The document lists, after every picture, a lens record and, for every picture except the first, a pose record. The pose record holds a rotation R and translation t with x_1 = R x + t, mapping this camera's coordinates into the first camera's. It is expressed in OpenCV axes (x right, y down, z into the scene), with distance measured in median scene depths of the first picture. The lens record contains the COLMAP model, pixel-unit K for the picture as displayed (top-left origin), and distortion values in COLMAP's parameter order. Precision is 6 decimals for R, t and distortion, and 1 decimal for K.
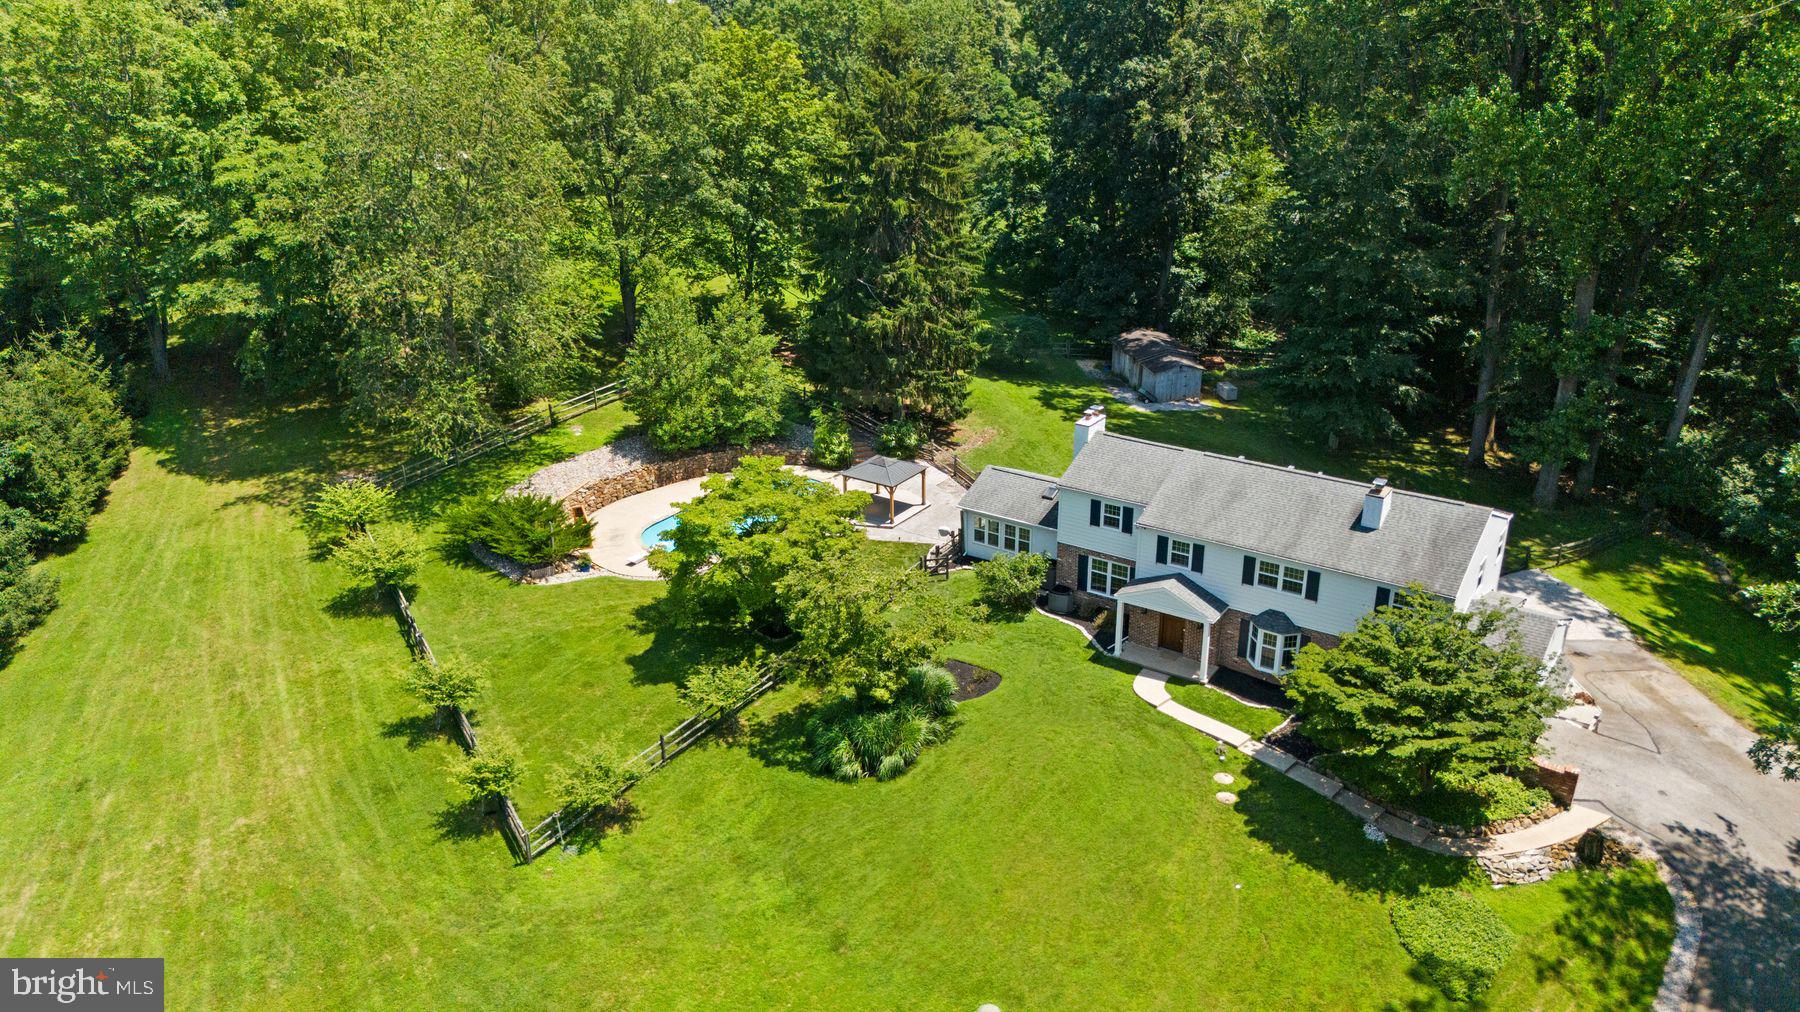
lens RADIAL K [[1298.8, 0, 900.0], [0, 1298.8, 506.0], [0, 0, 1]] dist [0.043103, 0.001232]
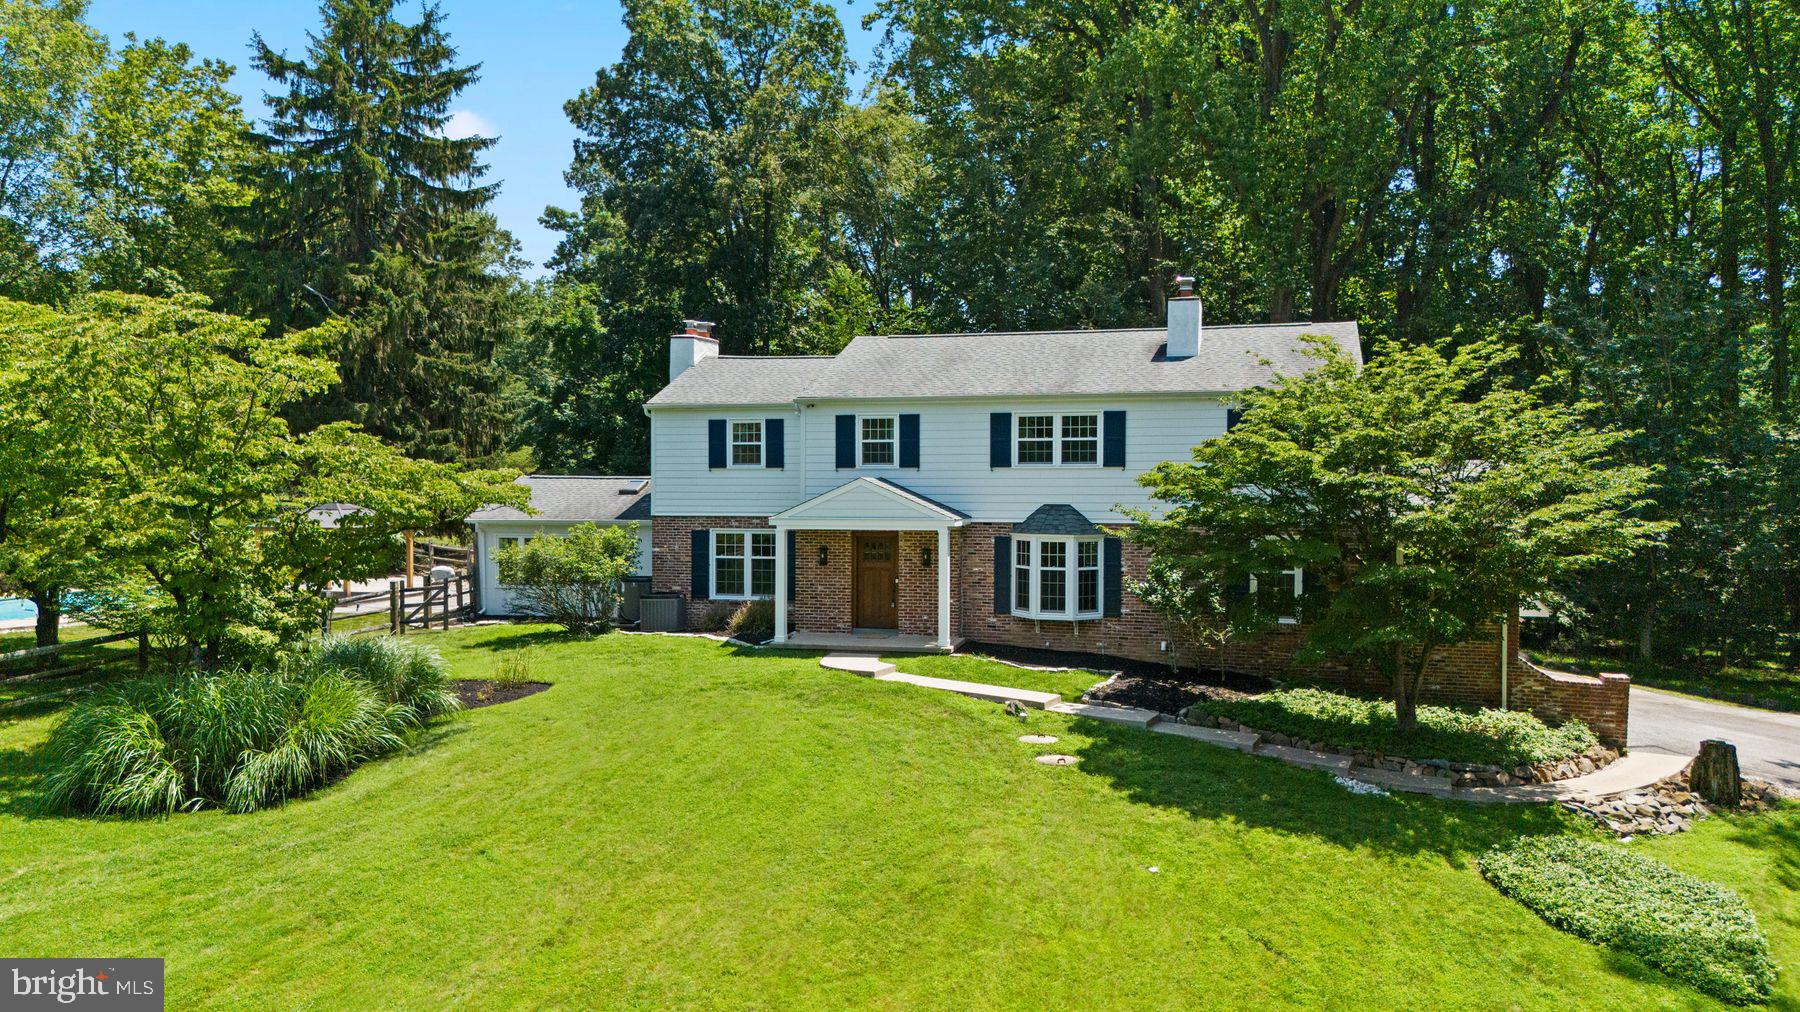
lens RADIAL K [[1332.7, 0, 900.0], [0, 1332.7, 506.0], [0, 0, 1]] dist [0.147908, -0.194218]
pose [[0.945113, 0.004401, 0.326715, 0.036418], [0.113686, 0.933004, -0.341437, 0.268798], [-0.306329, 0.359840, 0.881293, 0.510277]]
